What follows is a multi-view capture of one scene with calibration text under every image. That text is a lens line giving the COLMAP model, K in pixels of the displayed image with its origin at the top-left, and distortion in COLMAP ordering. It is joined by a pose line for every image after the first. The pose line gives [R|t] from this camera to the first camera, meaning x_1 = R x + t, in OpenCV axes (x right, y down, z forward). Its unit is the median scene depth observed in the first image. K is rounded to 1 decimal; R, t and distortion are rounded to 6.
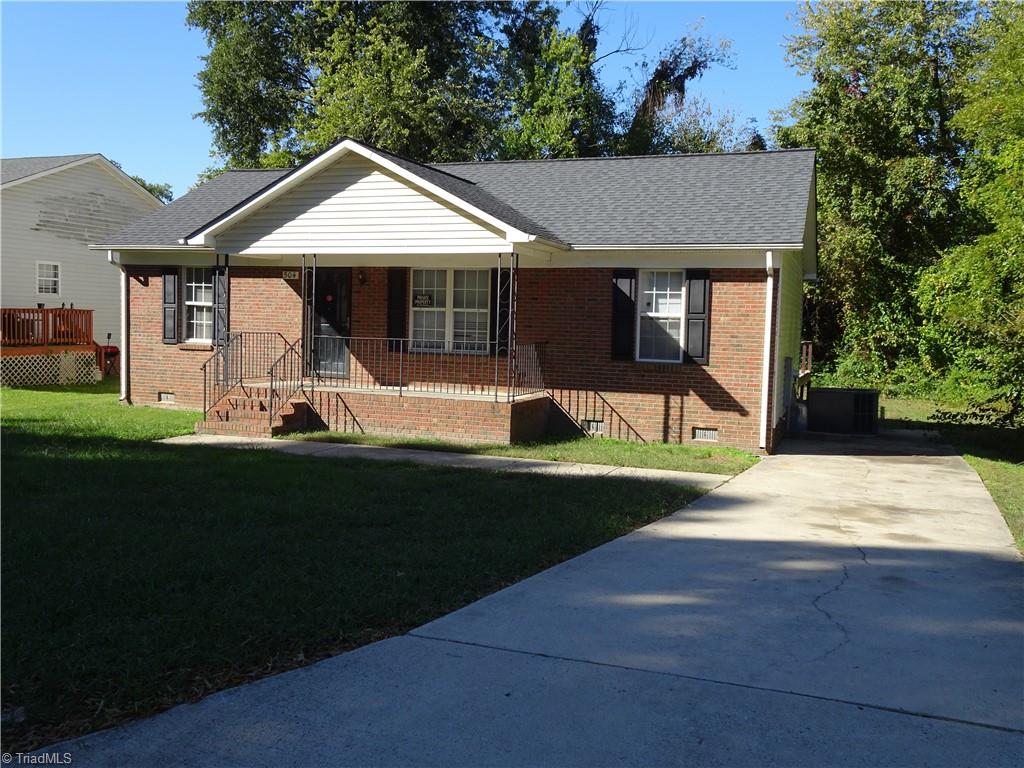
lens RADIAL K [[903.2, 0, 508.0], [0, 903.2, 383.4], [0, 0, 1]] dist [0.022335, 0.011841]
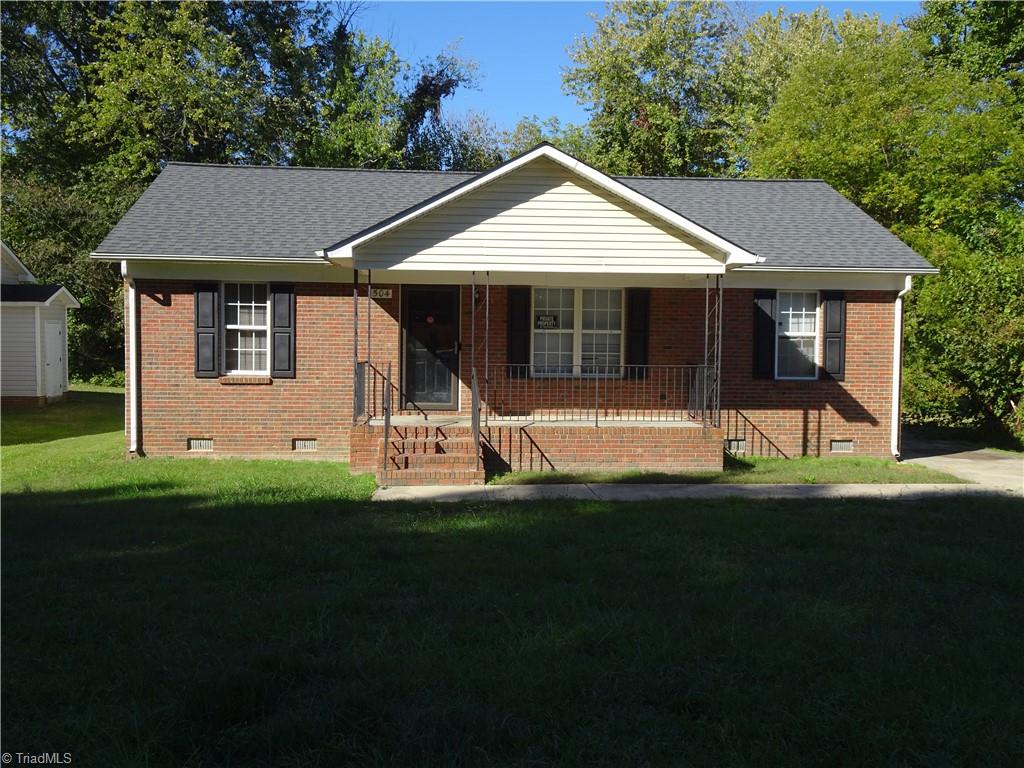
lens RADIAL K [[891.9, 0, 515.2], [0, 891.9, 385.5], [0, 0, 1]] dist [0.018832, -0.001847]
pose [[0.907832, -0.039900, 0.417432, -0.538373], [0.042851, 0.999079, 0.002302, -0.031690], [-0.417139, 0.015797, 0.908705, 0.194017]]
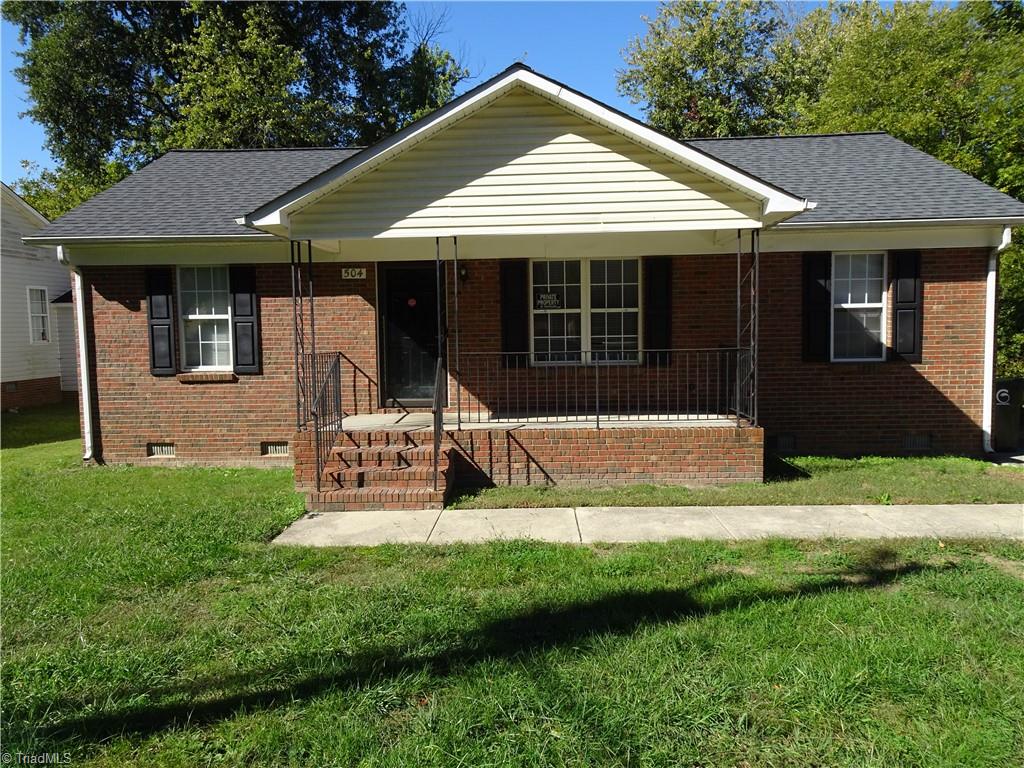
lens RADIAL K [[736.7, 0, 515.6], [0, 736.7, 383.6], [0, 0, 1]] dist [0.017578, -0.006017]
pose [[0.949150, -0.067526, 0.307498, -0.341861], [0.064817, 0.997716, 0.019026, -0.035750], [-0.308080, 0.001873, 0.951358, 0.424460]]
